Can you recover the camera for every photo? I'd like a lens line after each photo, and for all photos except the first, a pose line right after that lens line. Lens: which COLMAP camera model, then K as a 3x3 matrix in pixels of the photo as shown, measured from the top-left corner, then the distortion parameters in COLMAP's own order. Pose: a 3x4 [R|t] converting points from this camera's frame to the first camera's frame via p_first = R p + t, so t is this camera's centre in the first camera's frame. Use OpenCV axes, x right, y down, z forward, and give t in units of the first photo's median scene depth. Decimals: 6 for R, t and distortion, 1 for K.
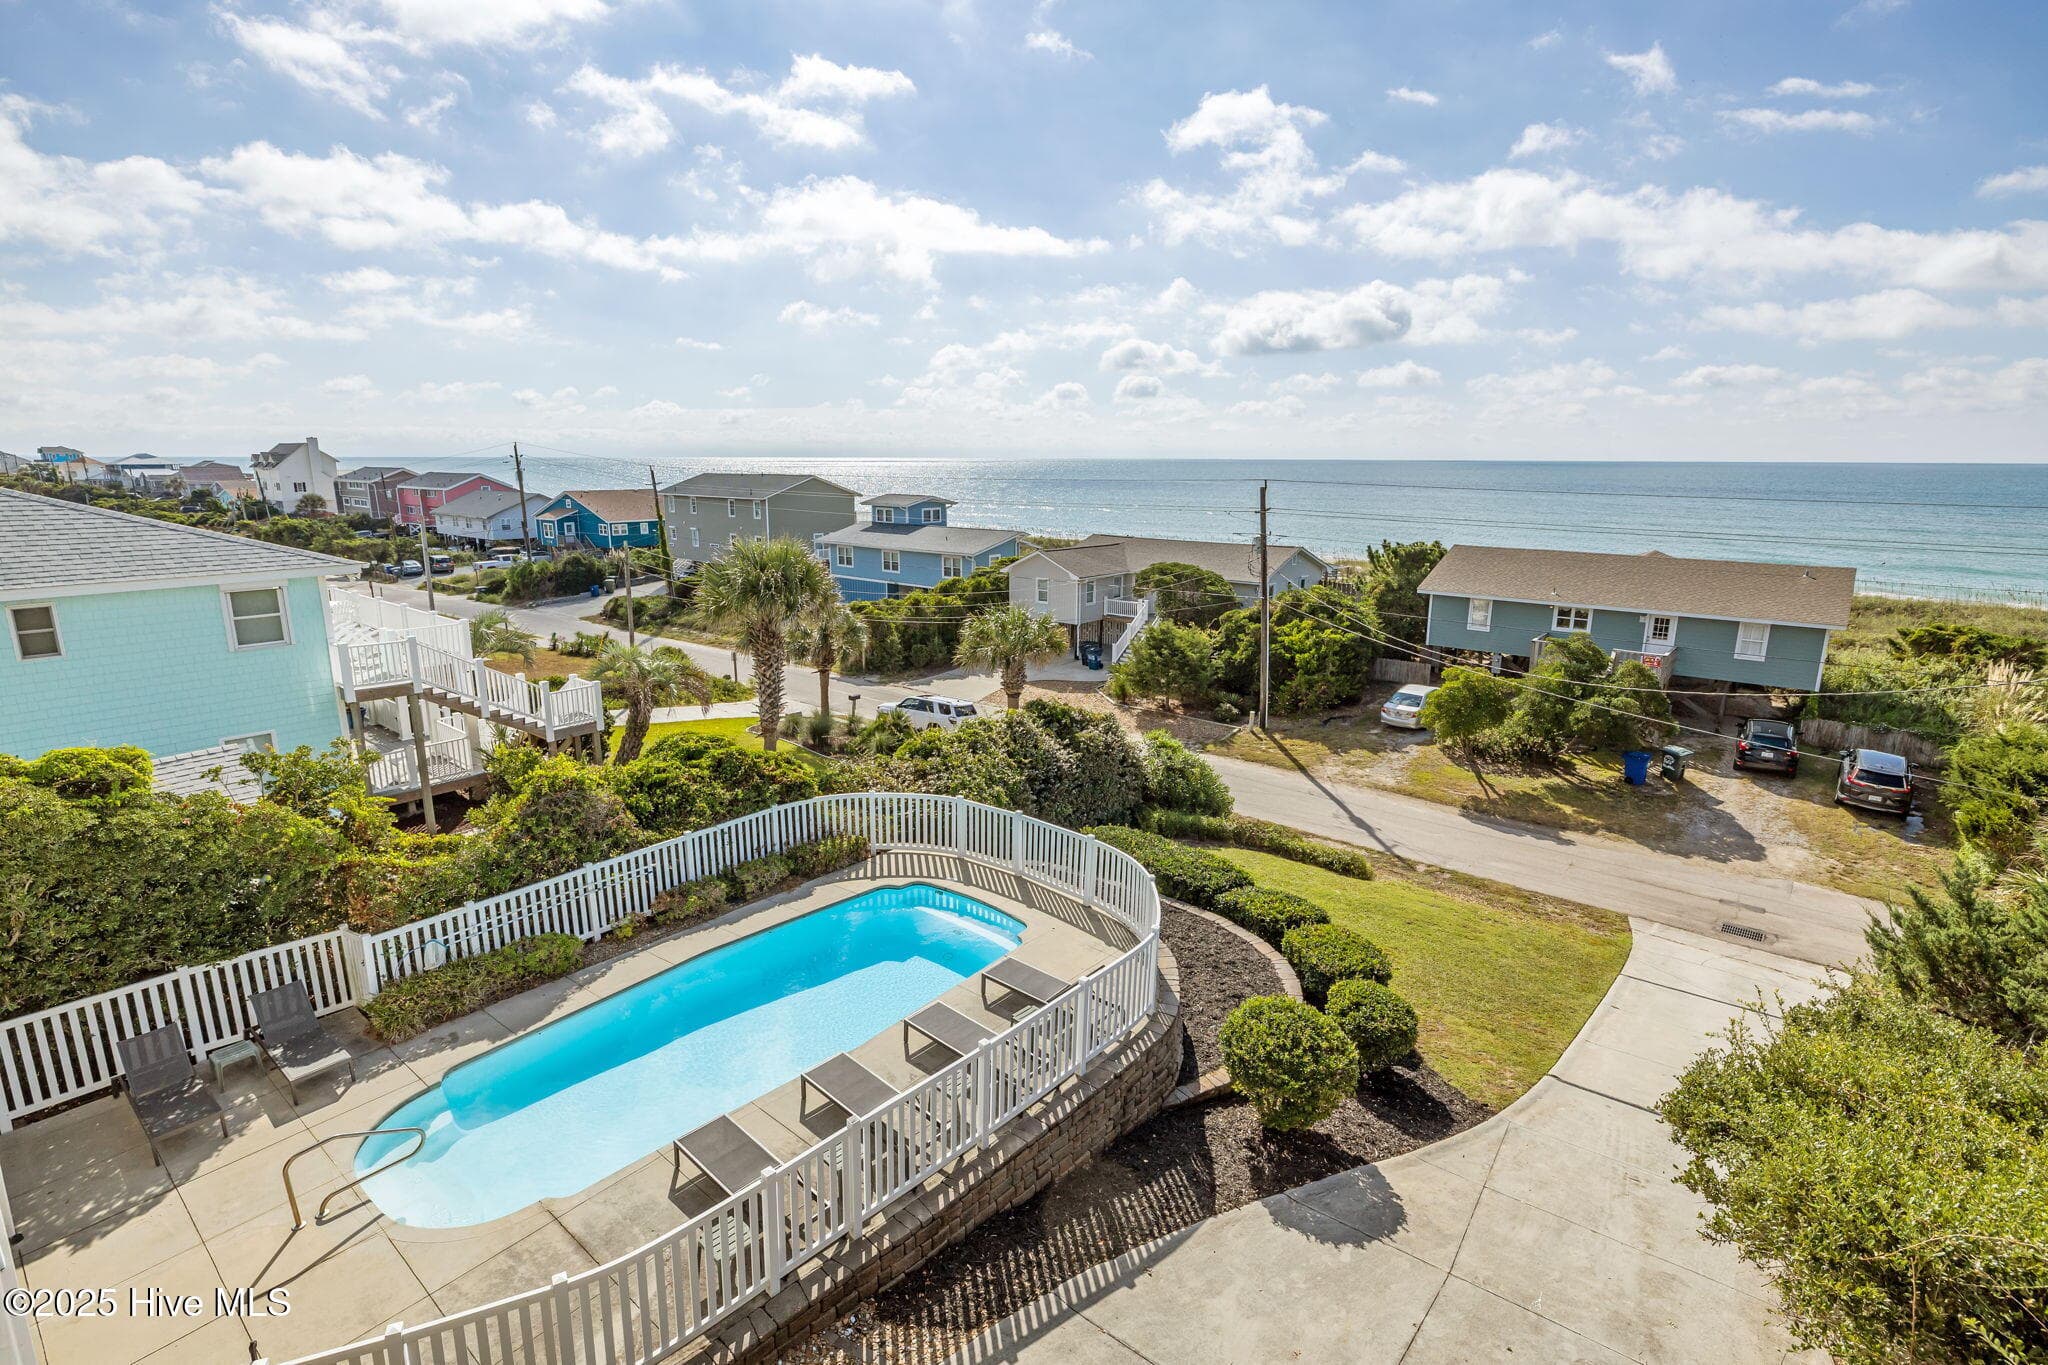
lens RADIAL K [[988.1, 0, 1029.5], [0, 988.1, 721.9], [0, 0, 1]] dist [0.007067, -0.003099]
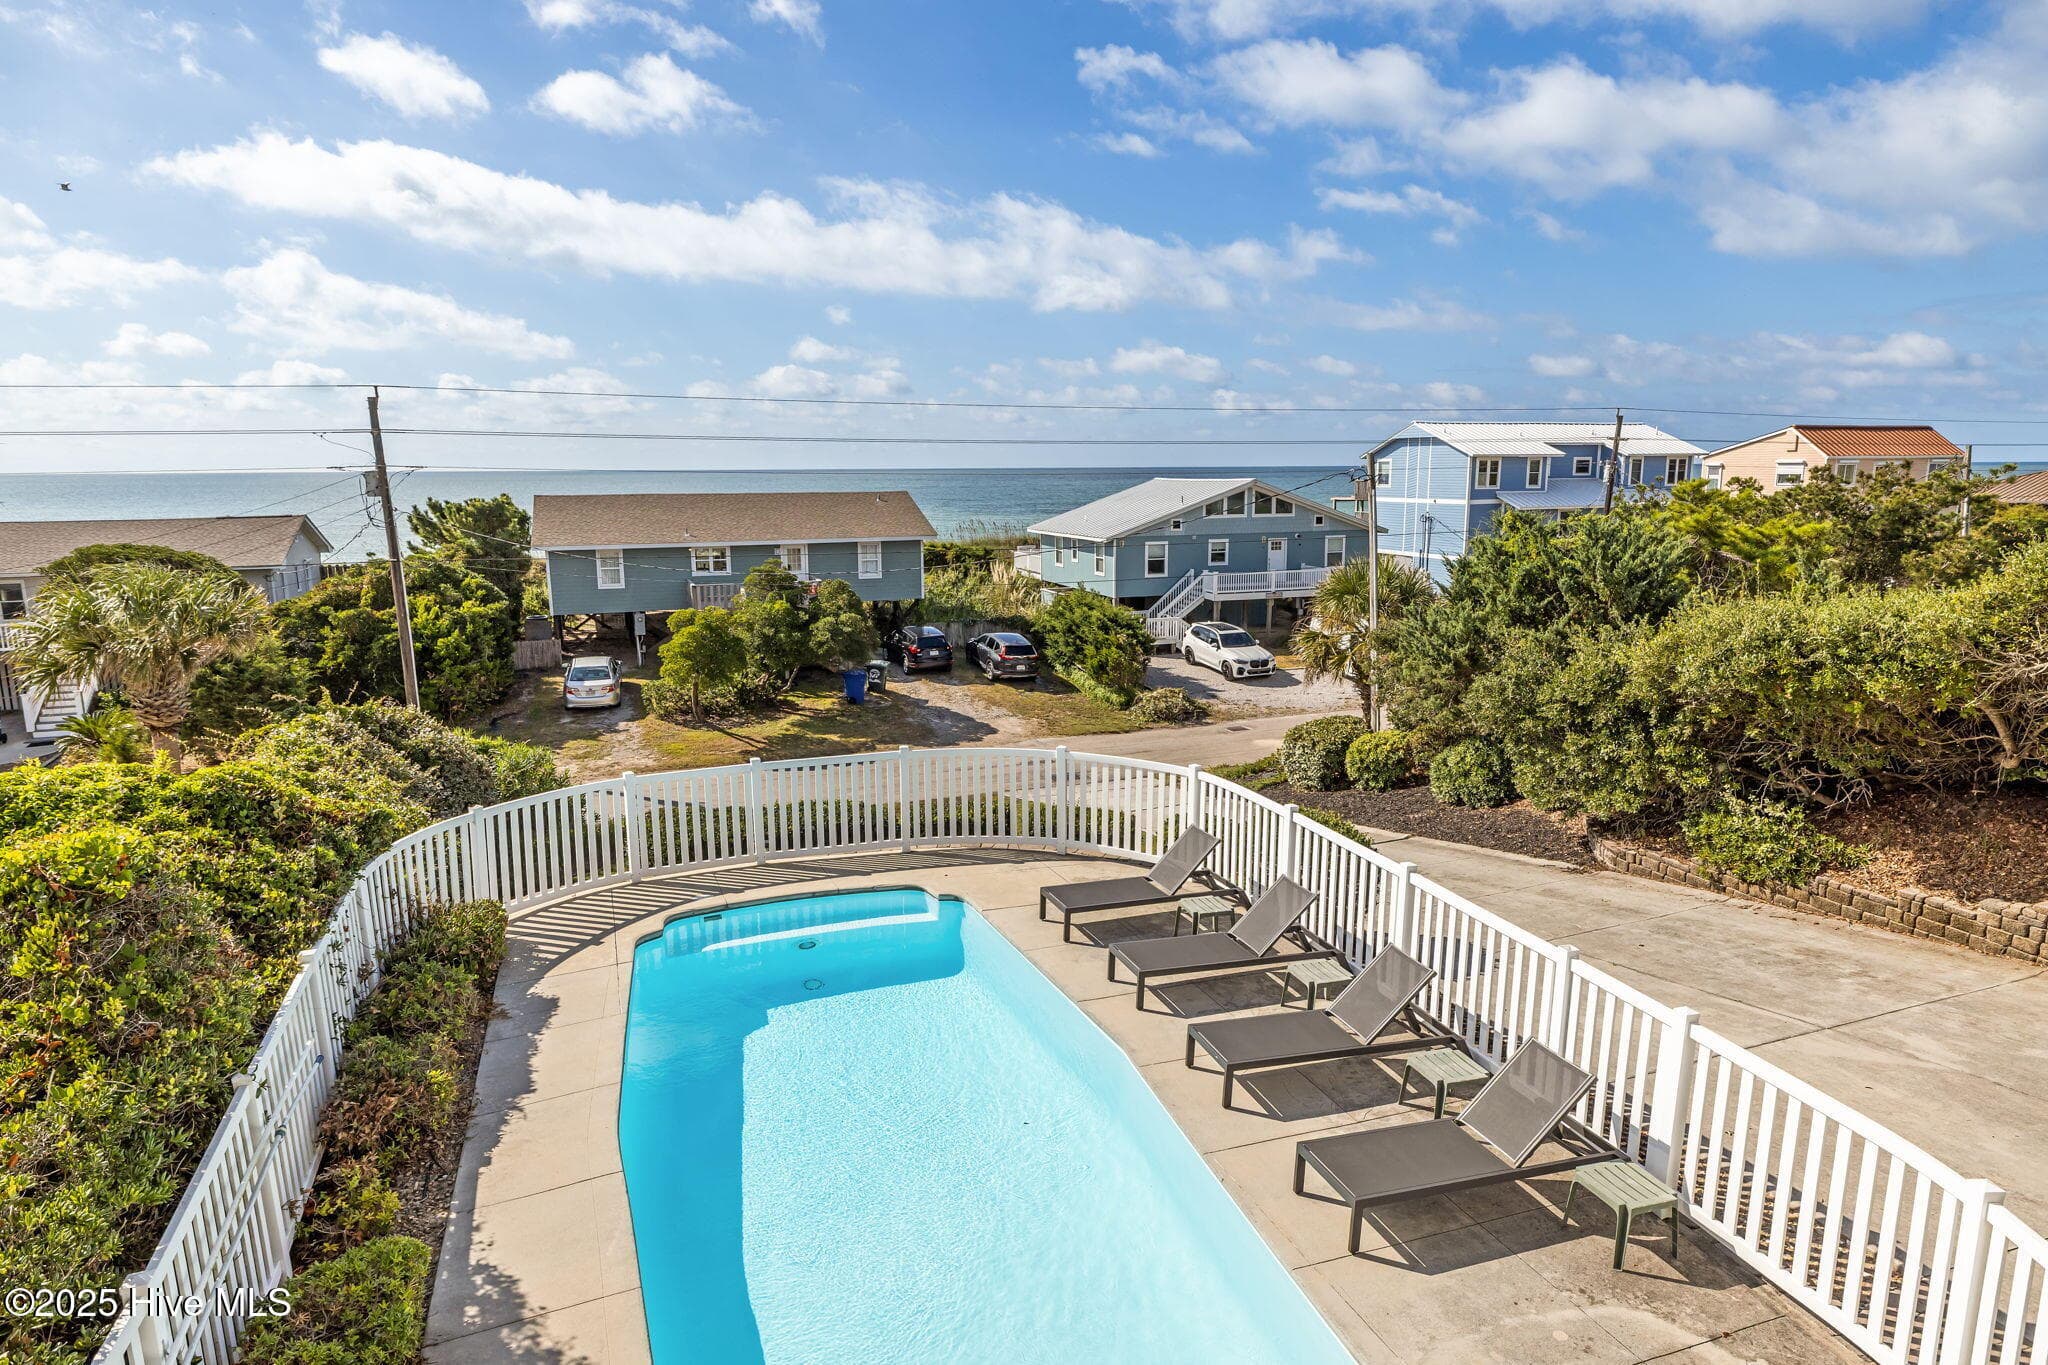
lens RADIAL K [[1168.8, 0, 1035.1], [0, 1168.8, 699.3], [0, 0, 1]] dist [0.001985, -0.004099]
pose [[0.493638, -0.176430, 0.851583, -0.284580], [0.235309, 0.969777, 0.064516, 0.024329], [-0.837228, 0.168537, 0.520235, 0.234081]]
